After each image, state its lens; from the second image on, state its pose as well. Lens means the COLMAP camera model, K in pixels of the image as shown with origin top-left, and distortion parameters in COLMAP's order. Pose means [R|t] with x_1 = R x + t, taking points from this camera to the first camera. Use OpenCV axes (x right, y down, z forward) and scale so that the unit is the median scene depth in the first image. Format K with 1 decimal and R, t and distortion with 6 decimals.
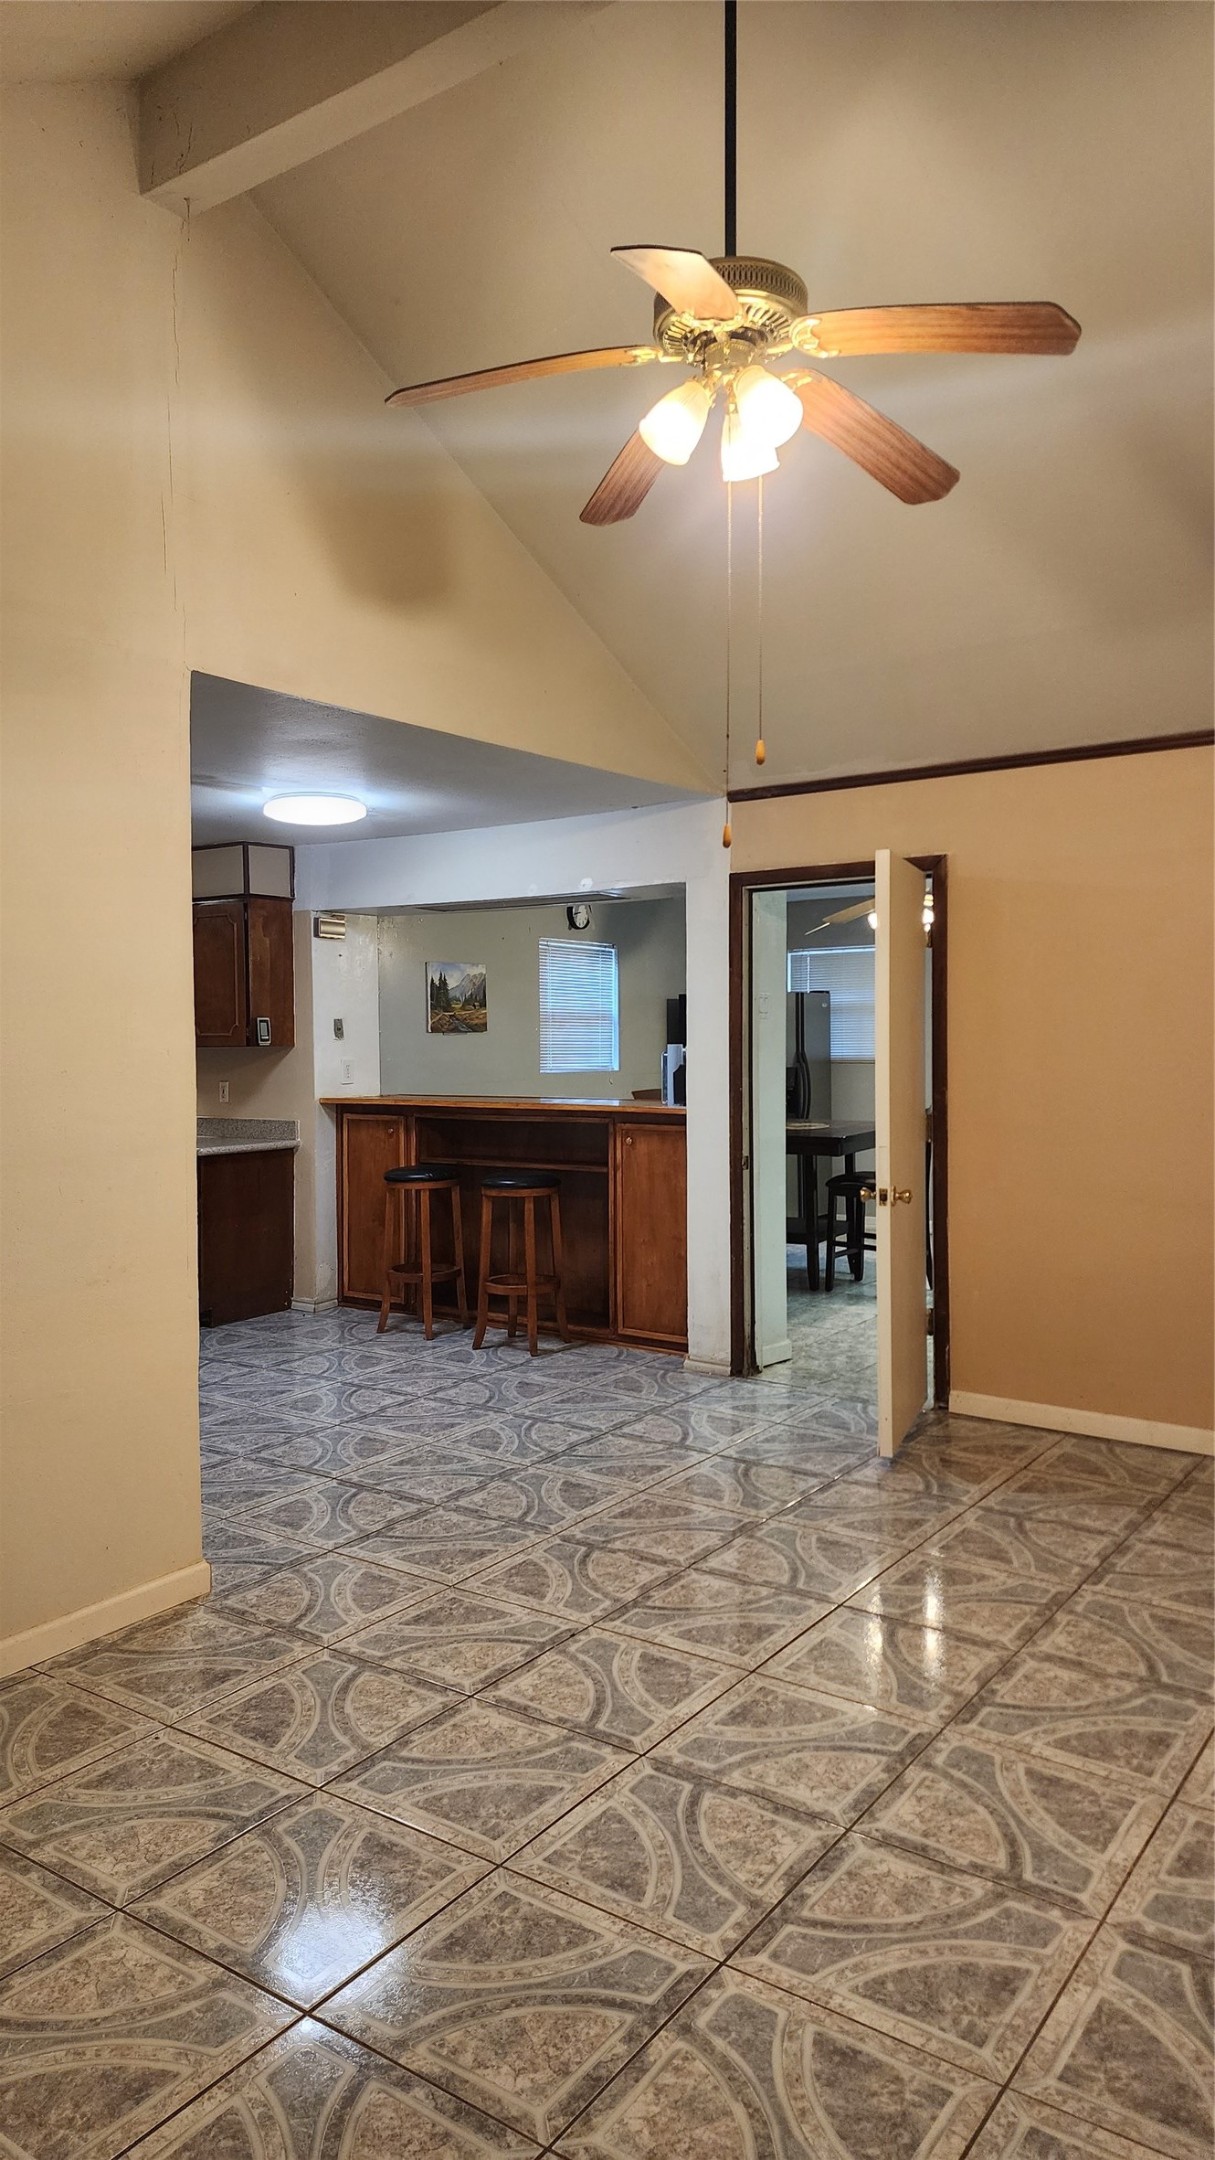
lens RADIAL K [[1452.7, 0, 590.3], [0, 1452.7, 1027.0], [0, 0, 1]] dist [0.072357, -0.056618]
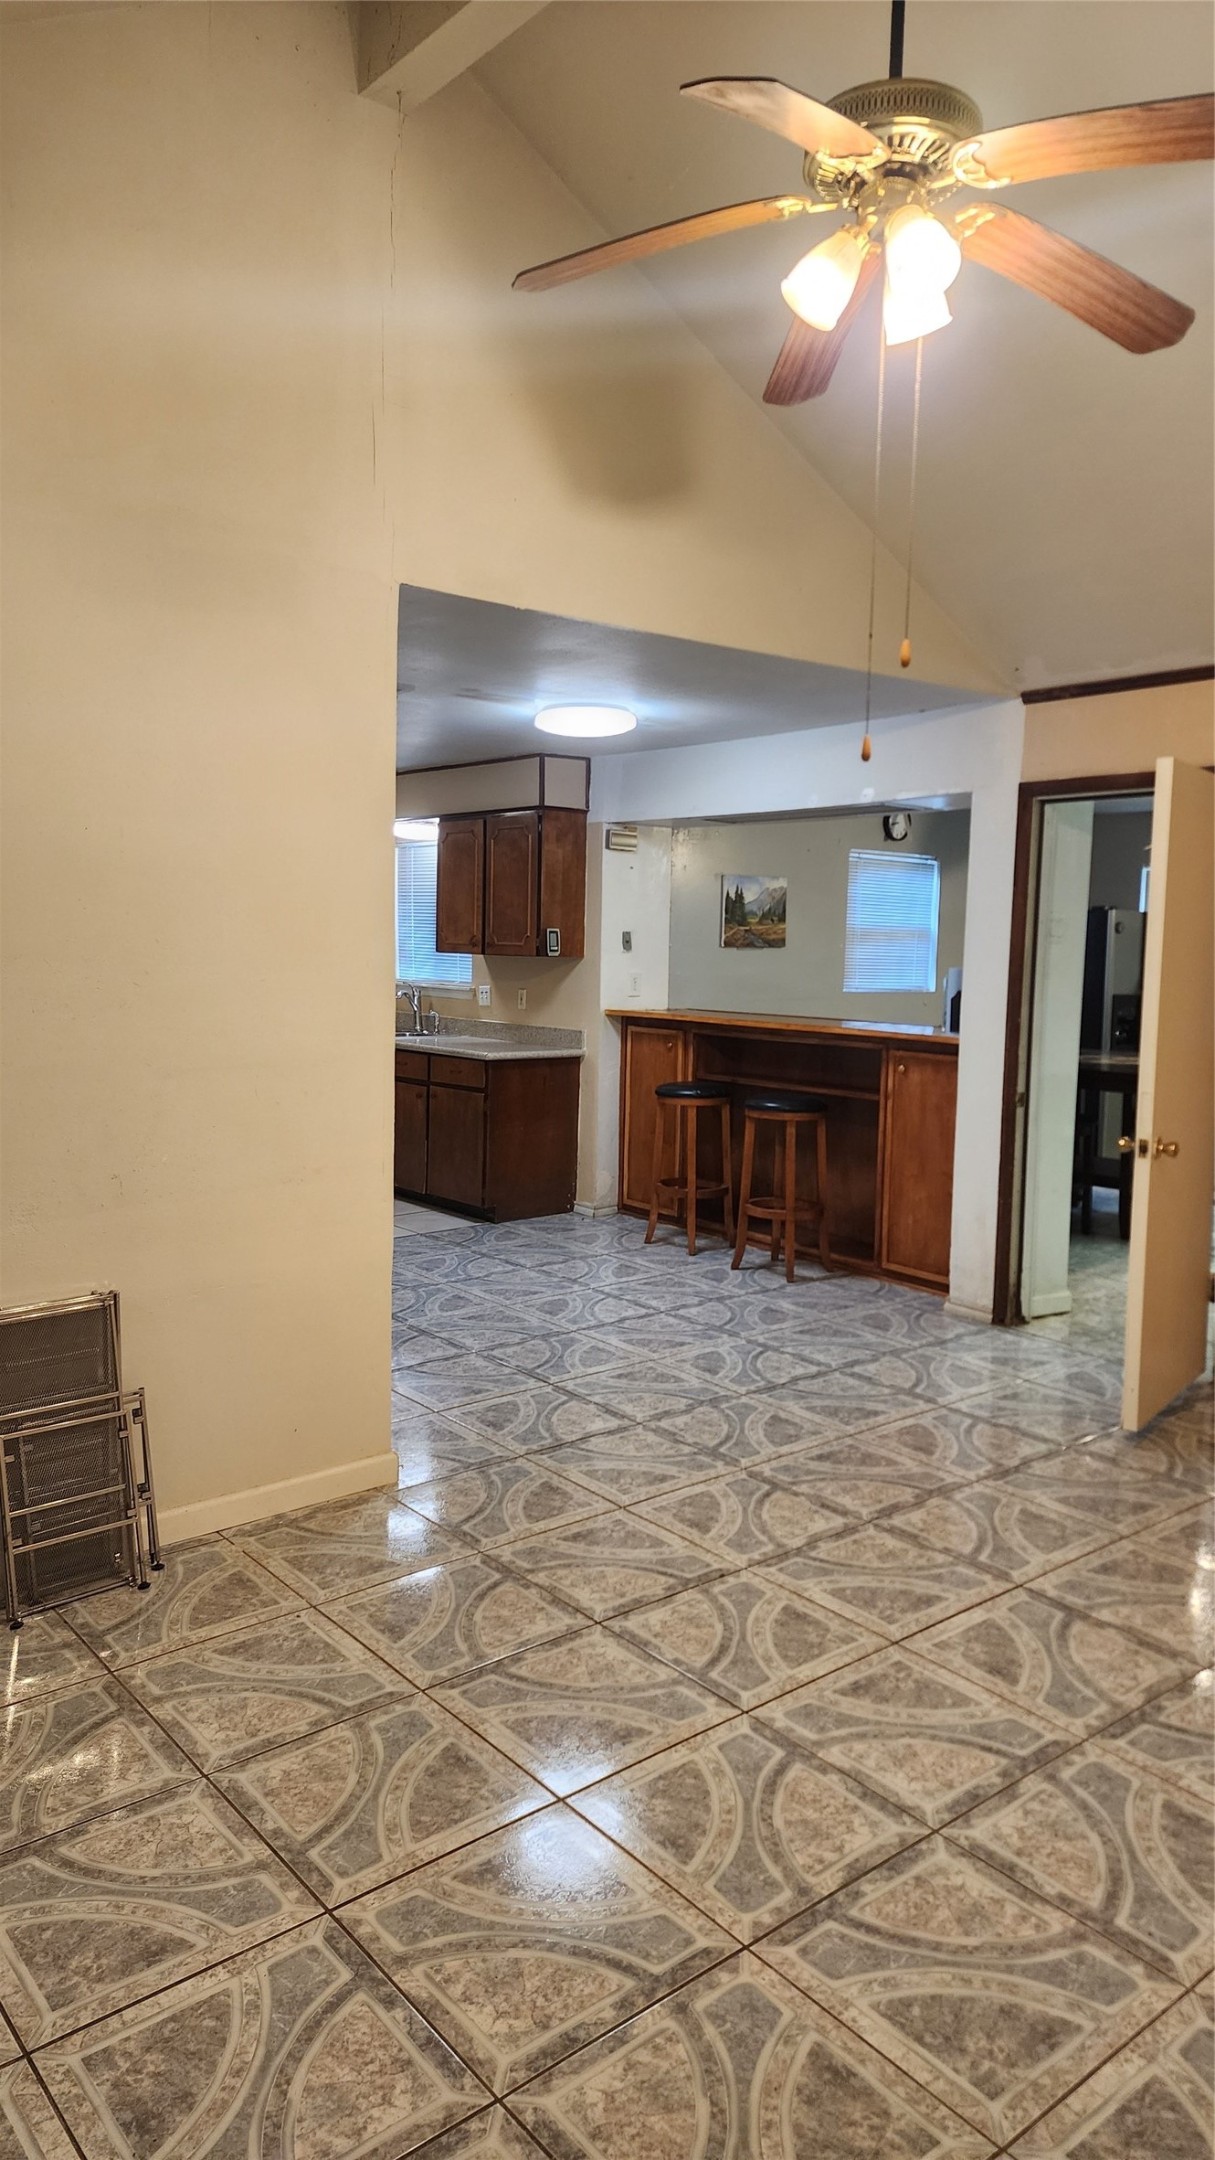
lens RADIAL K [[1452.7, 0, 588.6], [0, 1452.7, 1022.9], [0, 0, 1]] dist [0.072357, -0.056618]
pose [[0.964857, 0.043916, -0.259079, 0.169791], [-0.028230, 0.997553, 0.063959, -0.014344], [0.261254, -0.054398, 0.963736, 0.071627]]
